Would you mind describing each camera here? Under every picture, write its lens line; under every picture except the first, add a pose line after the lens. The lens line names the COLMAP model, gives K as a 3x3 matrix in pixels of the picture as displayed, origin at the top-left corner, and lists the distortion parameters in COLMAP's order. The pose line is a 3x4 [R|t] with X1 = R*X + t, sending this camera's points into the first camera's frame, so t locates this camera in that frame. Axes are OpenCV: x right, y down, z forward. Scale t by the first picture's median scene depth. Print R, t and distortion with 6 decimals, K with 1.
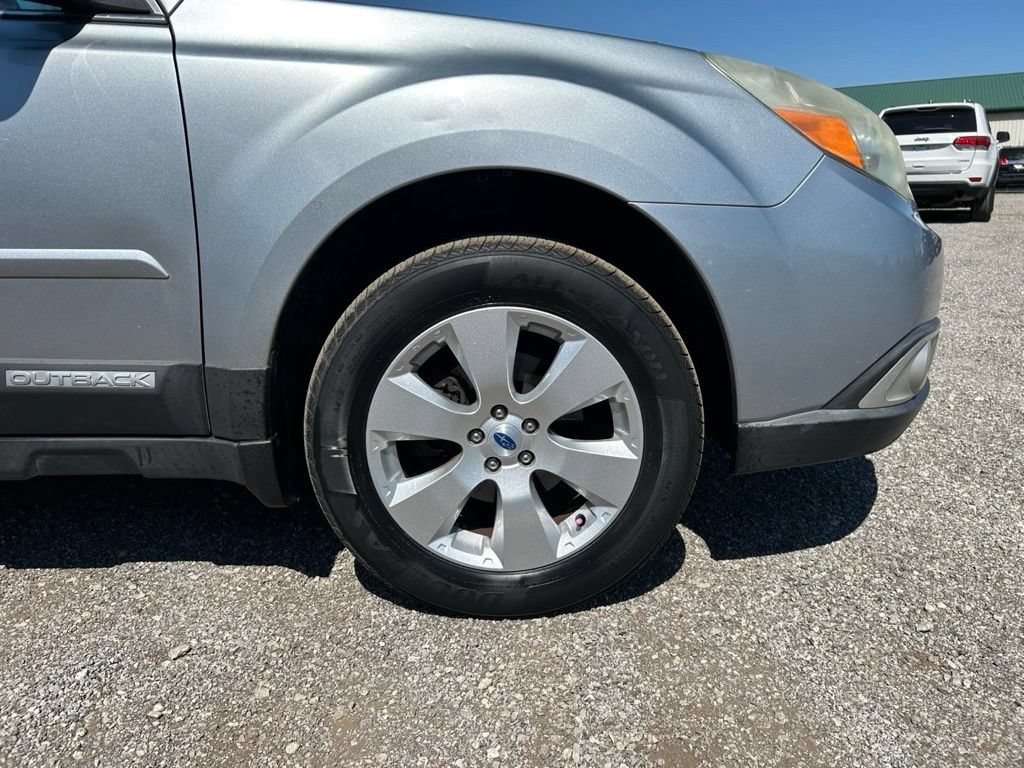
lens RADIAL K [[771.1, 0, 512.0], [0, 771.1, 384.0], [0, 0, 1]] dist [0.052021, -0.074157]
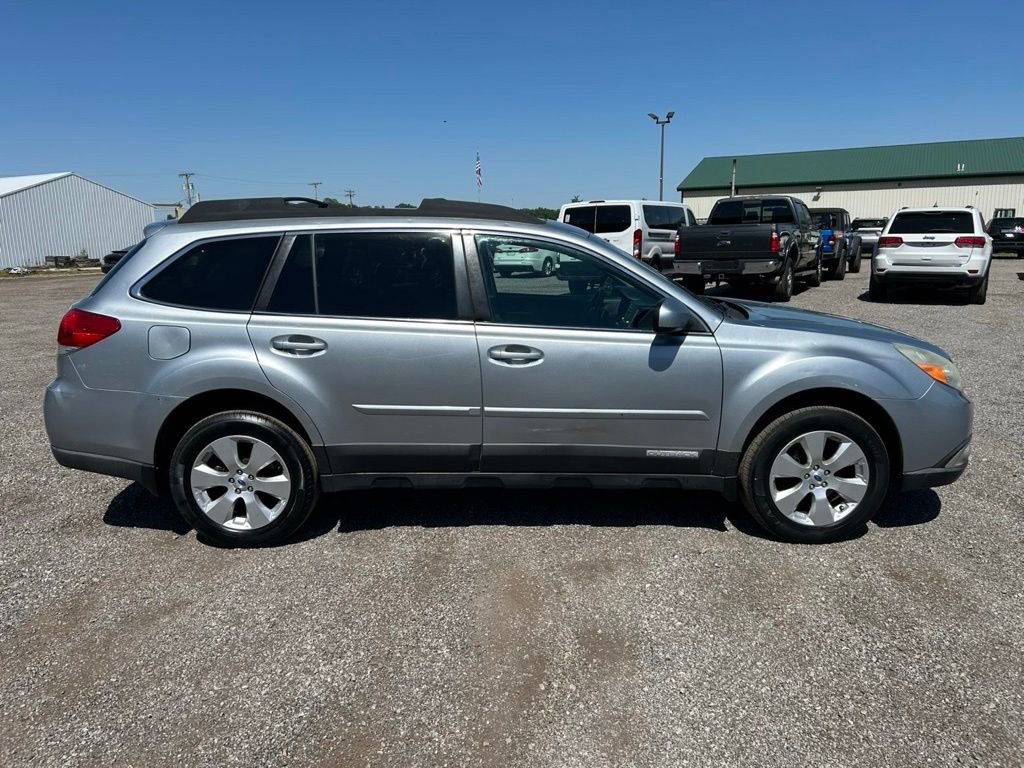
lens RADIAL K [[775.9, 0, 507.8], [0, 775.9, 388.5], [0, 0, 1]] dist [0.036389, -0.041194]
pose [[0.999873, 0.015470, 0.003784, -1.112414], [-0.015300, 0.999021, -0.041501, -0.111484], [-0.004422, 0.041438, 0.999131, -1.765402]]
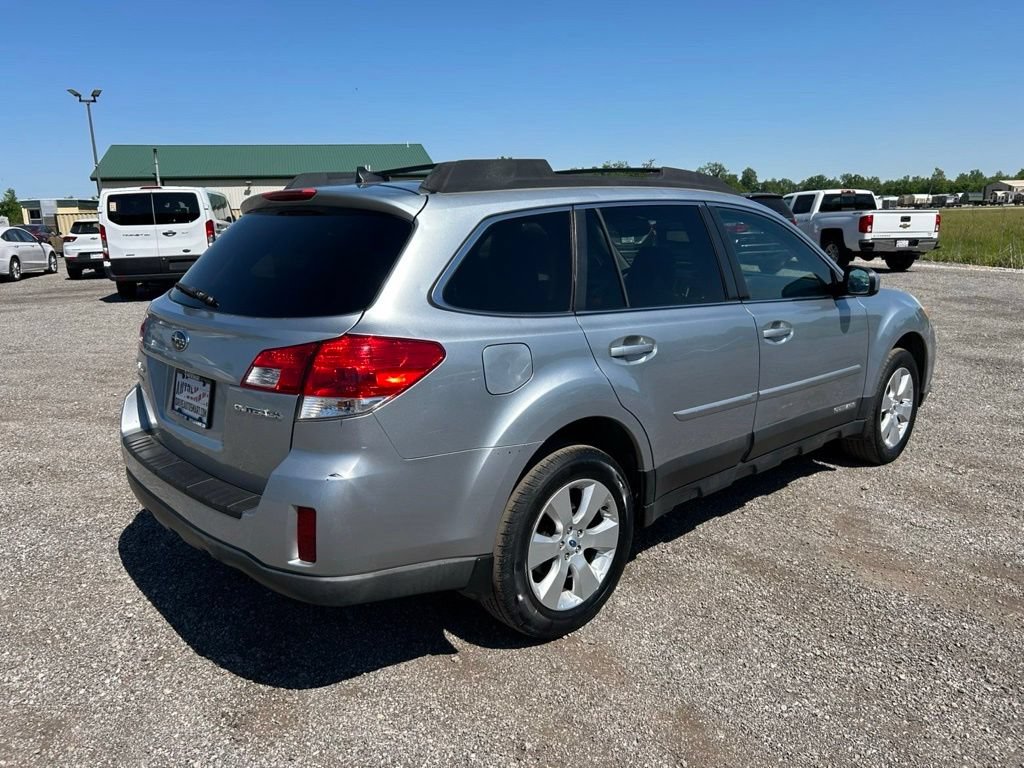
lens RADIAL K [[764.0, 0, 512.0], [0, 764.0, 384.0], [0, 0, 1]] dist [0.033099, -0.001324]
pose [[0.734205, -0.133158, 0.665741, -3.496358], [0.162189, 0.986587, 0.018464, -0.362774], [-0.659270, 0.094420, 0.745954, -0.388828]]
